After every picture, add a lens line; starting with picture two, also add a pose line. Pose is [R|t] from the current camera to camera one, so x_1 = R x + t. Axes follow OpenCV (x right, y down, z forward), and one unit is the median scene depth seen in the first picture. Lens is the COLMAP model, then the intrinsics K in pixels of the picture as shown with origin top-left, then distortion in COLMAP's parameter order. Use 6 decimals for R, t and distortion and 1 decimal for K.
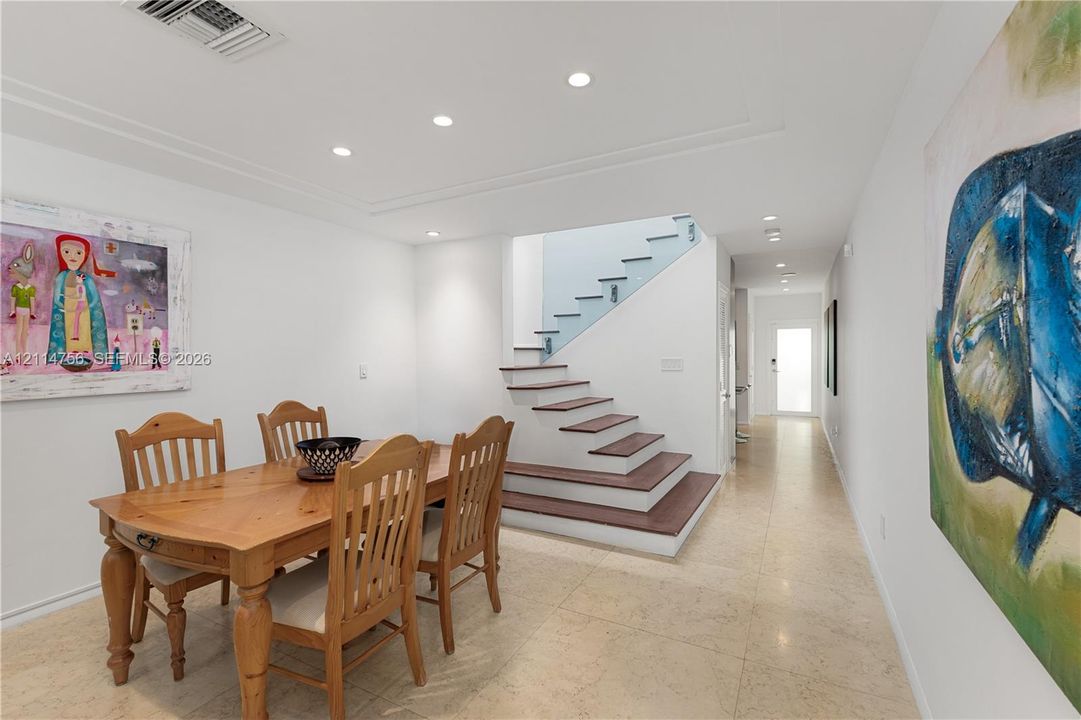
lens RADIAL K [[481.5, 0, 544.8], [0, 481.5, 353.7], [0, 0, 1]] dist [0.017514, 0.000405]
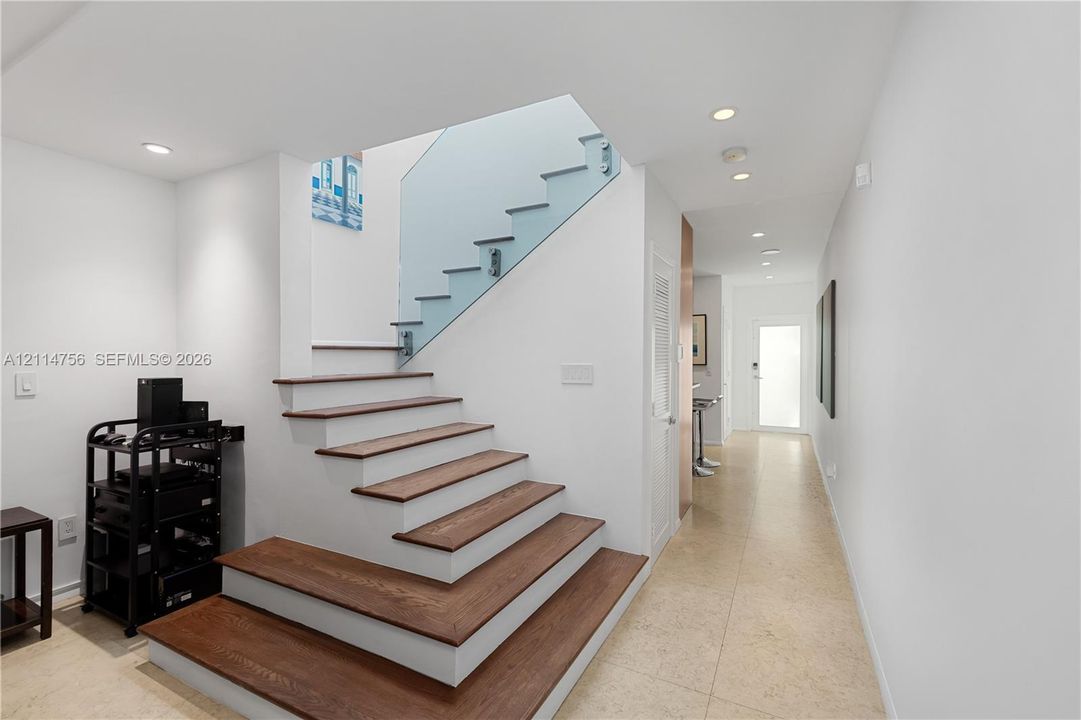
lens RADIAL K [[481.5, 0, 544.8], [0, 481.5, 353.7], [0, 0, 1]] dist [0.017514, 0.000405]
pose [[0.999875, 0.006484, 0.014428, 0.199825], [-0.006463, 0.999978, -0.001516, -0.002941], [-0.014438, 0.001422, 0.999895, 0.353300]]
